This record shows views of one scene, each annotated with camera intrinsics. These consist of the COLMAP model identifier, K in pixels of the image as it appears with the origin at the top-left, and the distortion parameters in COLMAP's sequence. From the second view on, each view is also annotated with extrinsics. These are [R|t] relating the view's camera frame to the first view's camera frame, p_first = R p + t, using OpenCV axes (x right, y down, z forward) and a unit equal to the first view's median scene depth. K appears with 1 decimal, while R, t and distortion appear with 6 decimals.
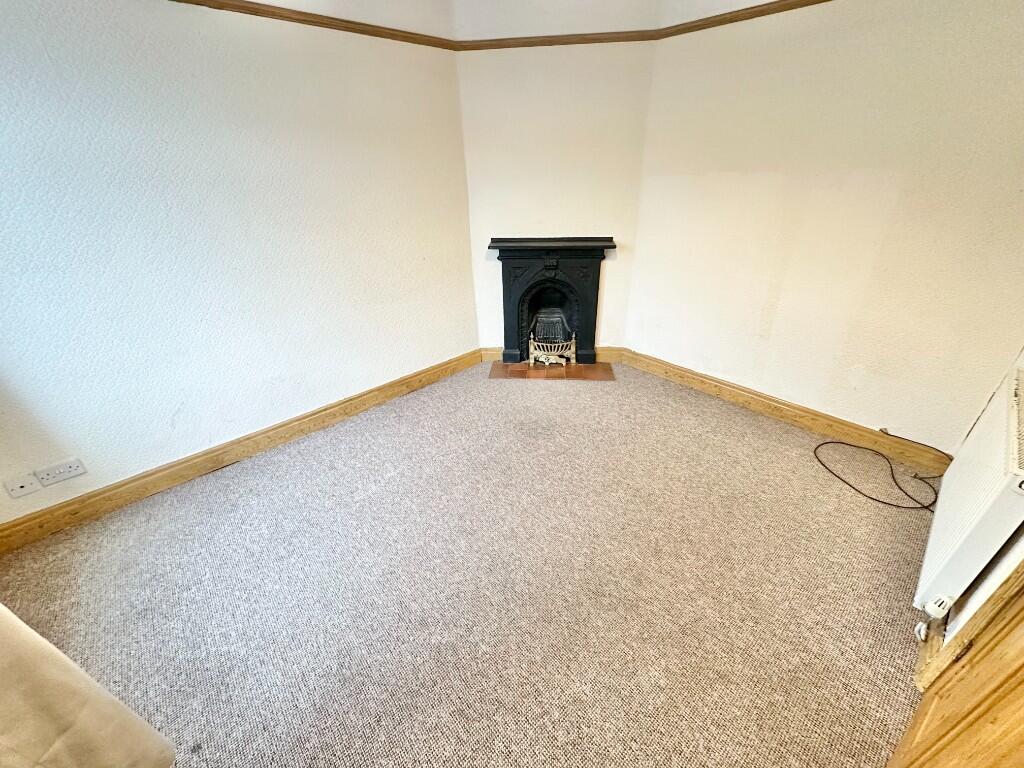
lens RADIAL K [[409.2, 0, 512.0], [0, 409.2, 384.0], [0, 0, 1]] dist [-0.001026, -0.000024]
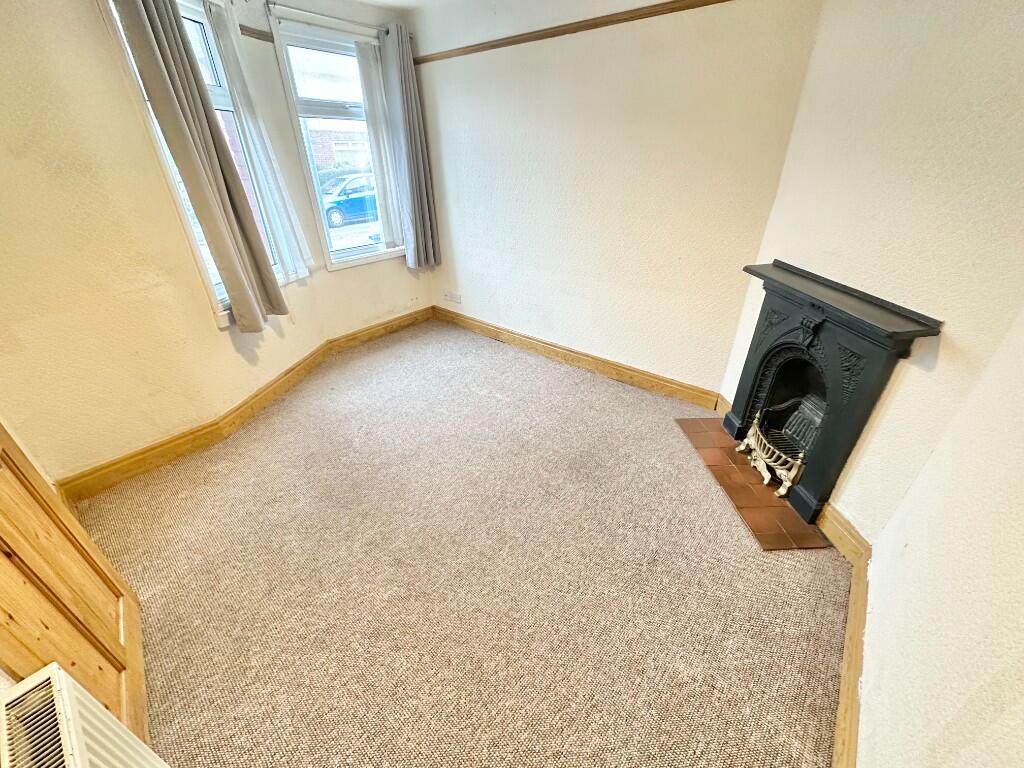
lens RADIAL K [[409.2, 0, 512.0], [0, 409.2, 384.0], [0, 0, 1]] dist [-0.001026, -0.000024]
pose [[0.117965, 0.505343, -0.854817, 0.582111], [-0.467853, 0.787583, 0.401032, -0.253584], [0.875898, 0.352621, 0.329334, 0.447404]]
